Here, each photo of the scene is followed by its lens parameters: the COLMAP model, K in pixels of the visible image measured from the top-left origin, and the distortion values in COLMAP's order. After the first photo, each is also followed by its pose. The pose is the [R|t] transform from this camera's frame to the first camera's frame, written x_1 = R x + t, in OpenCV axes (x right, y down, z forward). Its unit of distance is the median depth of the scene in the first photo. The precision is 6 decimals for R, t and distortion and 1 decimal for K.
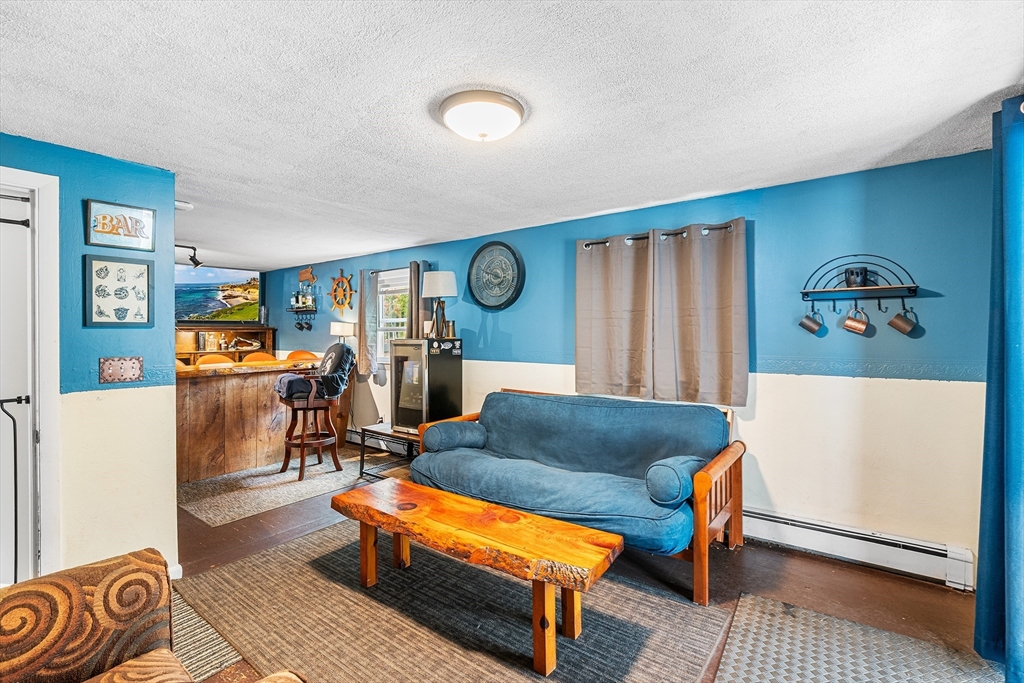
lens RADIAL K [[472.1, 0, 509.2], [0, 472.1, 334.9], [0, 0, 1]] dist [-0.004893, 0.000165]
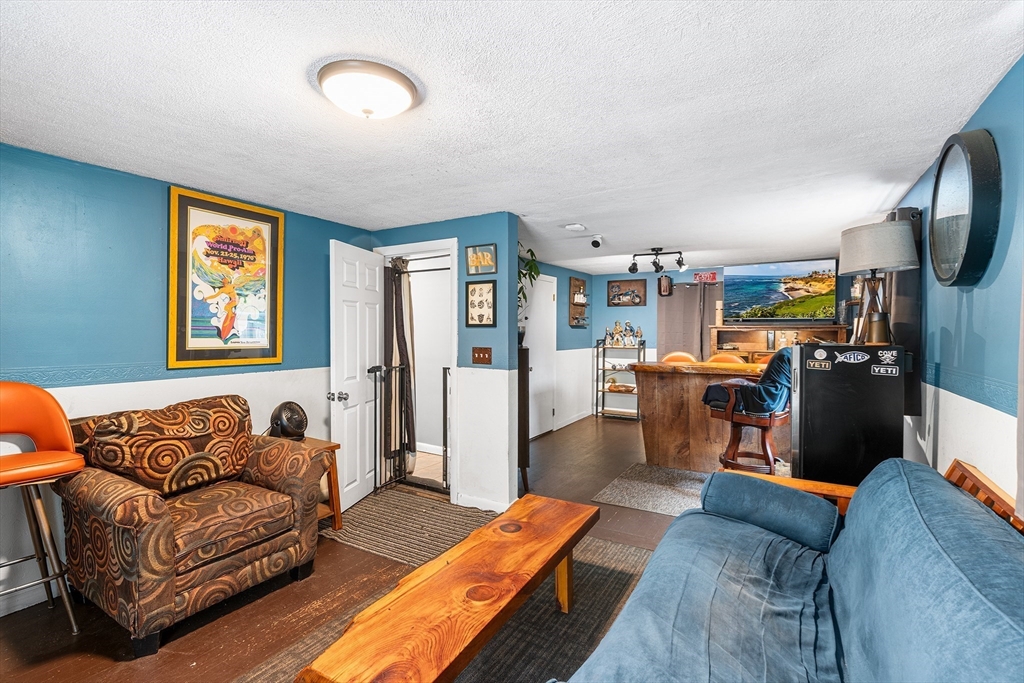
lens RADIAL K [[478.5, 0, 512.0], [0, 478.5, 341.5], [0, 0, 1]] dist [-0.003785, -0.000247]
pose [[0.100175, 0.027908, -0.994578, 0.605897], [-0.010495, 0.999581, 0.026991, -0.011477], [0.994915, 0.007734, 0.100425, 0.817378]]
